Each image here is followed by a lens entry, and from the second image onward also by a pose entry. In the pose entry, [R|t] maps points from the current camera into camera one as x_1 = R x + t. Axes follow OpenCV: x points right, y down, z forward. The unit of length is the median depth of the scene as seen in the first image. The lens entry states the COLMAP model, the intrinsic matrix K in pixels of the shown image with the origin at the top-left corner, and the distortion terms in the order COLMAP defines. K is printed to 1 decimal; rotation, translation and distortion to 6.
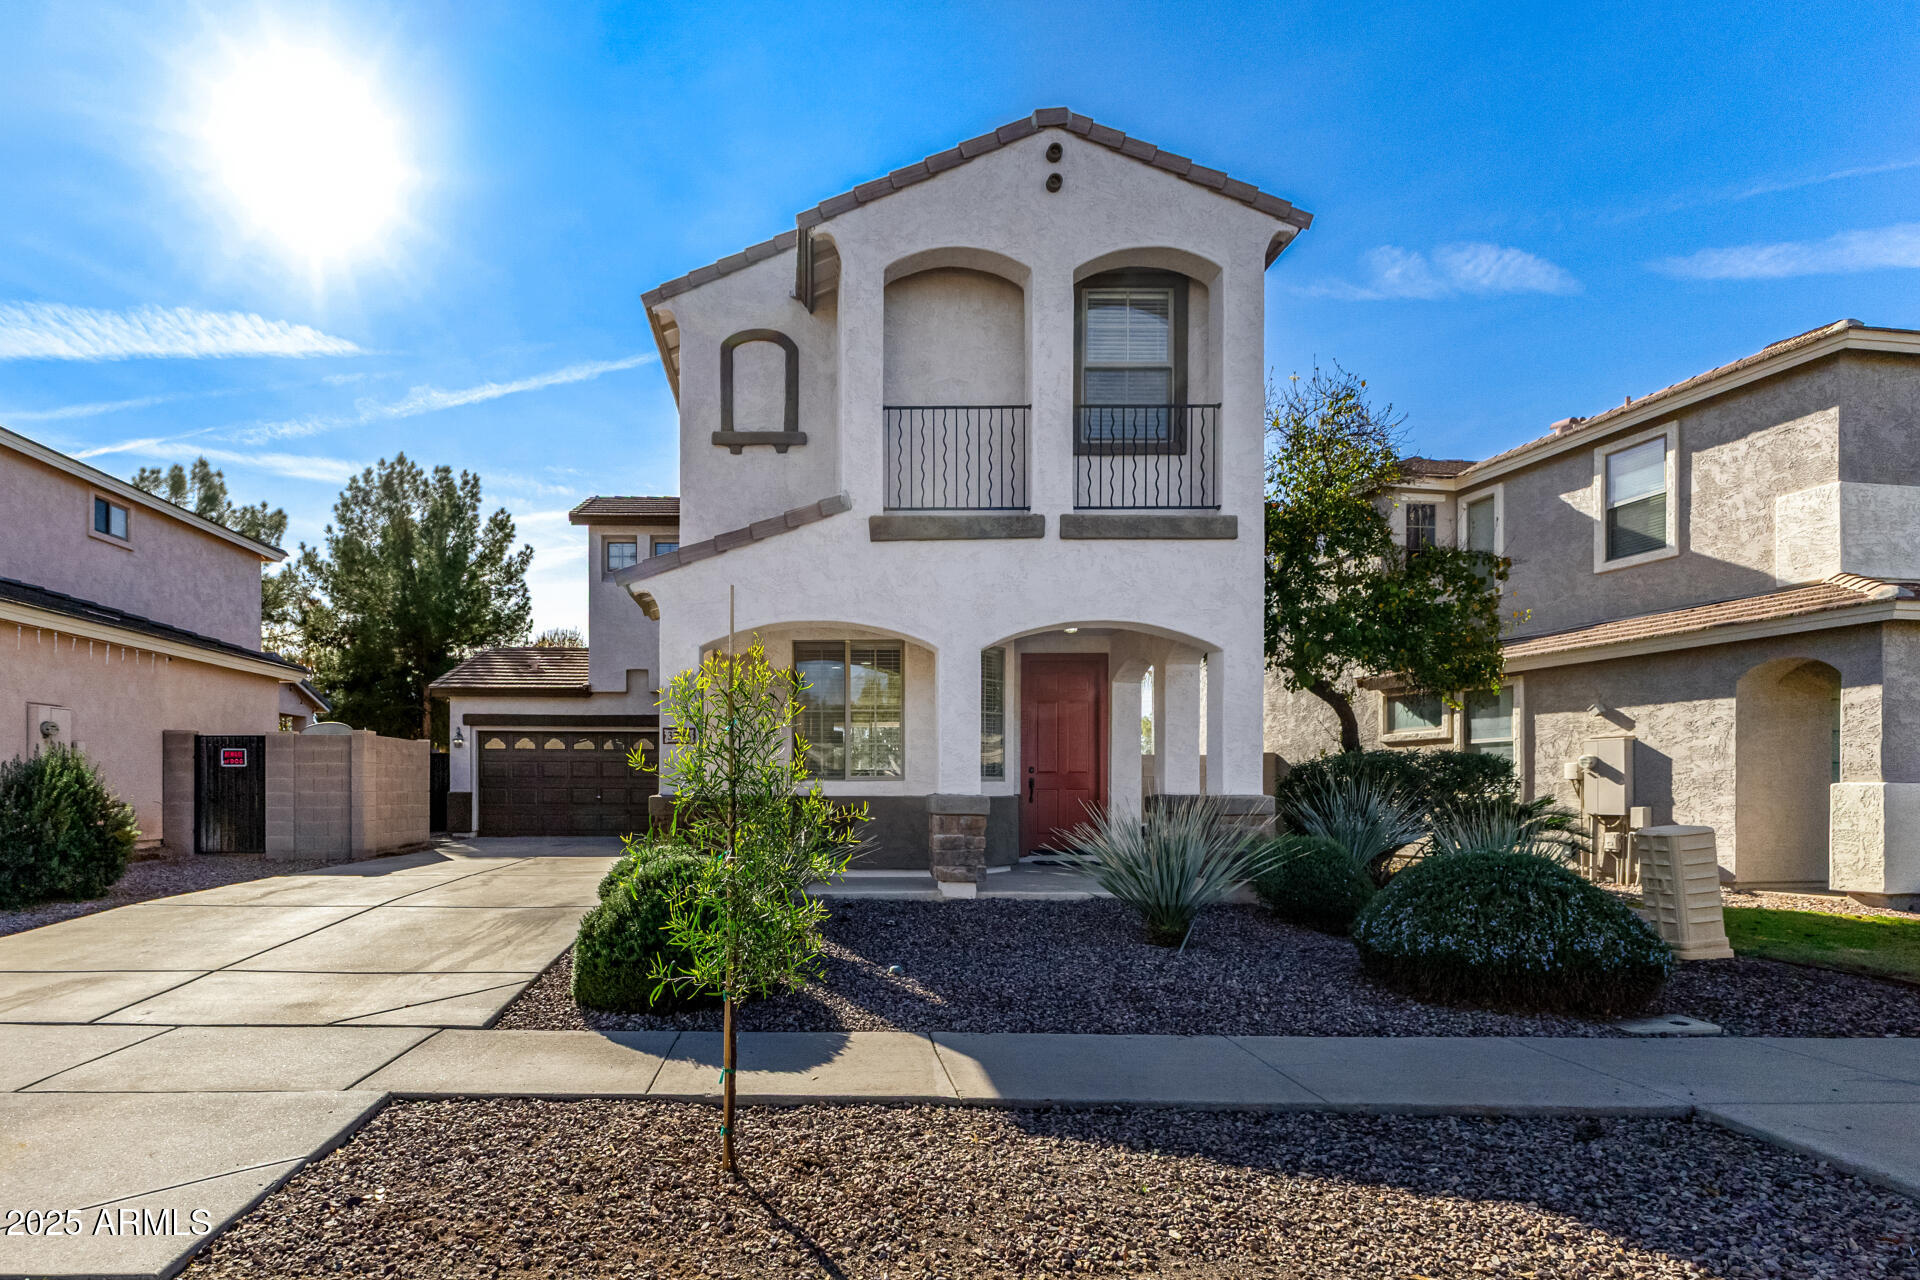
lens RADIAL K [[918.7, 0, 951.5], [0, 918.7, 768.8], [0, 0, 1]] dist [0.009815, 0.000279]
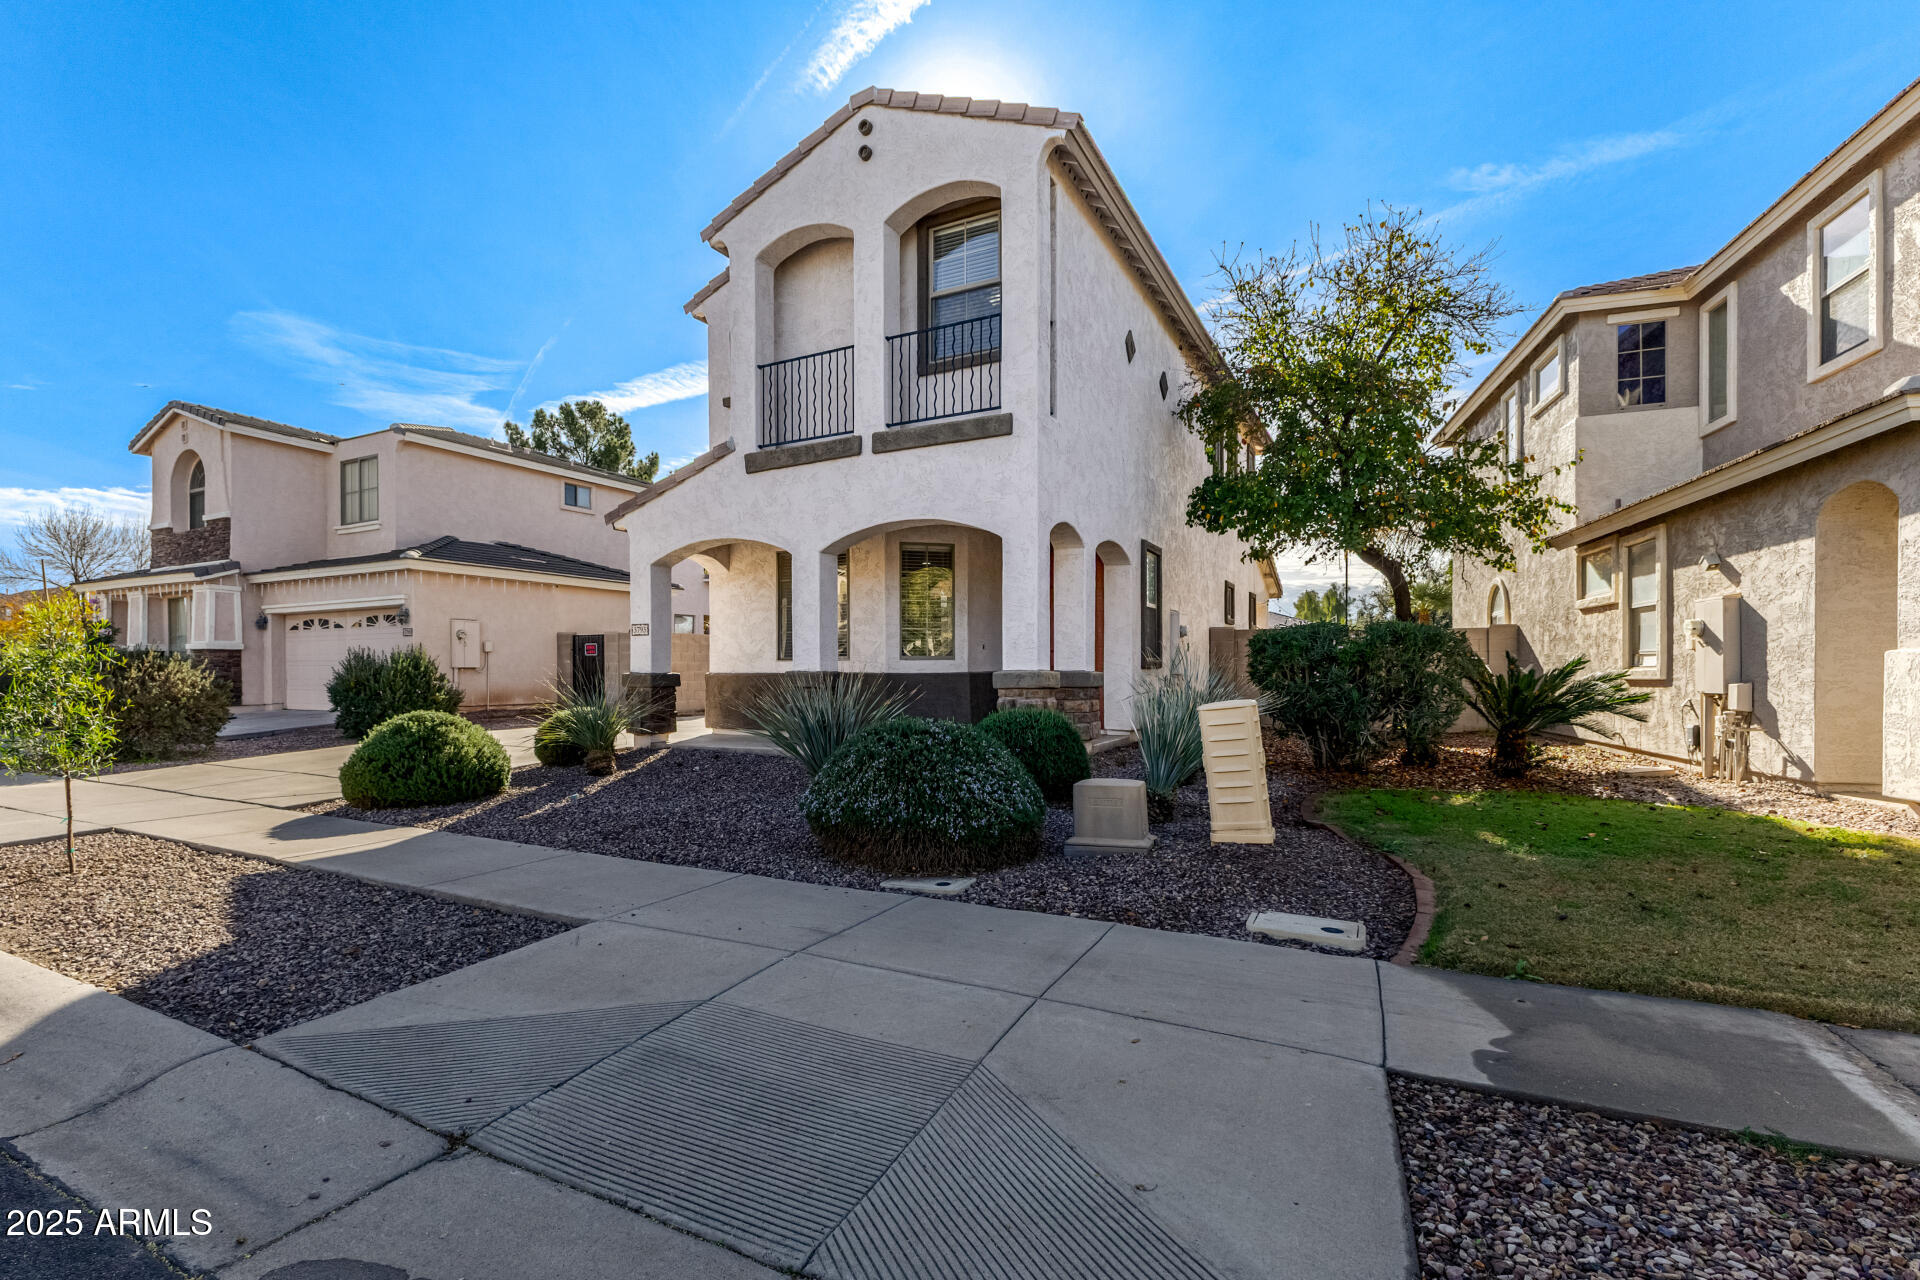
lens RADIAL K [[833.9, 0, 960.9], [0, 833.9, 651.2], [0, 0, 1]] dist [0.012428, -0.004102]
pose [[0.894928, -0.015410, -0.445944, 0.635713], [0.015998, 0.999869, -0.002446, 0.006790], [0.445923, -0.004945, 0.895058, 0.083920]]
